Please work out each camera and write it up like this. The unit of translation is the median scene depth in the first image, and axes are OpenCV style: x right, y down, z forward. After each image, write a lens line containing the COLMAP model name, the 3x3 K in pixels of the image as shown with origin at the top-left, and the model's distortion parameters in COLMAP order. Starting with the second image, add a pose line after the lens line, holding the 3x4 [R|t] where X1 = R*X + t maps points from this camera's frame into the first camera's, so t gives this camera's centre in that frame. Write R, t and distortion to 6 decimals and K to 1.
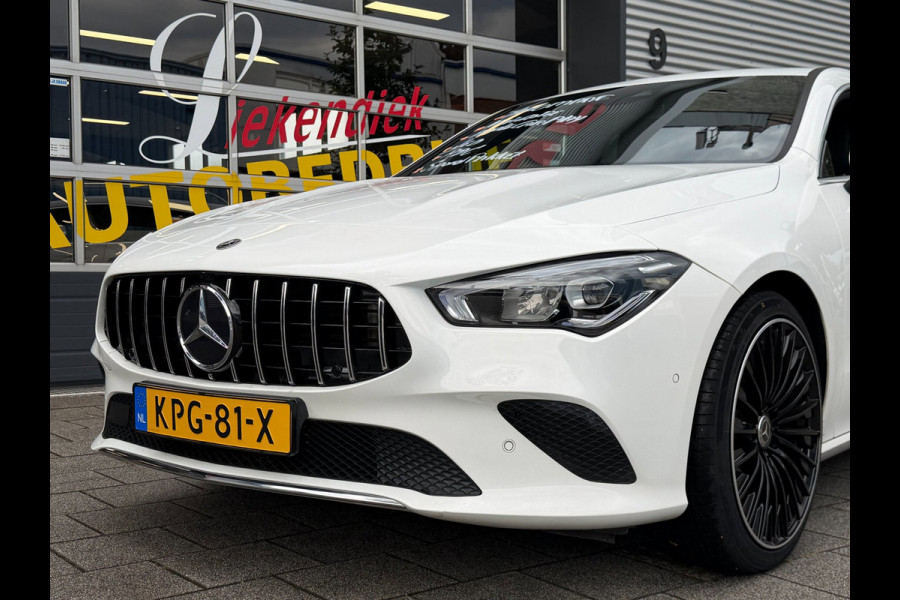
lens RADIAL K [[1101.4, 0, 453.3], [0, 1101.4, 305.4], [0, 0, 1]] dist [0.099855, 0.000000]
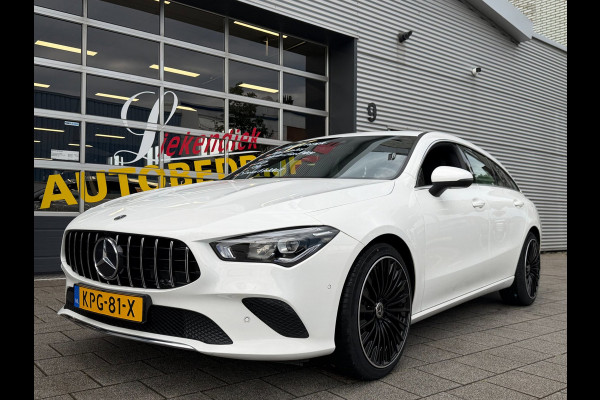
lens RADIAL K [[540.9, 0, 303.5], [0, 540.9, 204.4], [0, 0, 1]] dist [0.098381, -0.061387]
pose [[0.999445, 0.018250, 0.027879, 0.092844], [-0.017021, 0.998900, -0.043695, -0.034604], [-0.028645, 0.043196, 0.998656, -0.024868]]
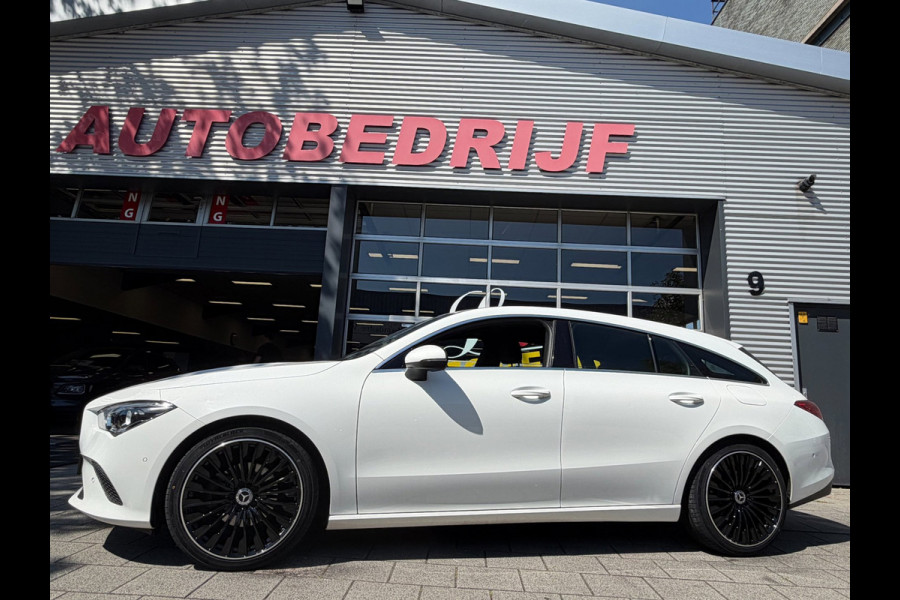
lens RADIAL K [[549.0, 0, 454.7], [0, 549.0, 301.2], [0, 0, 1]] dist [-0.003455, 0.008367]
pose [[0.763953, -0.076032, -0.640777, 1.112693], [-0.067010, 0.978317, -0.195974, -0.056899], [0.641784, 0.192653, 0.742293, 0.386456]]
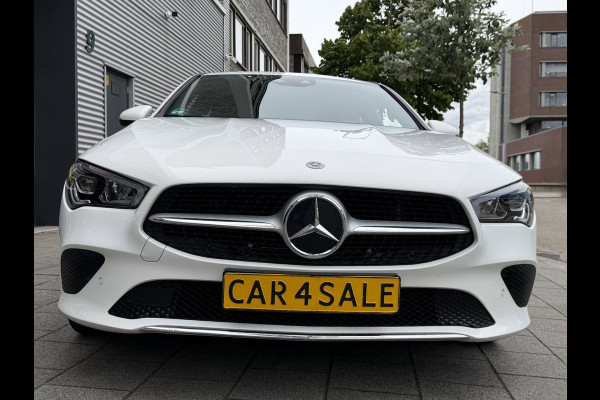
lens RADIAL K [[540.9, 0, 300.8], [0, 540.9, 197.3], [0, 0, 1]] dist [0.098381, -0.061387]
pose [[0.711466, 0.008738, 0.702667, -0.576219], [-0.024698, 0.999616, 0.012576, -0.018249], [-0.702287, -0.026301, 0.711408, 0.457943]]
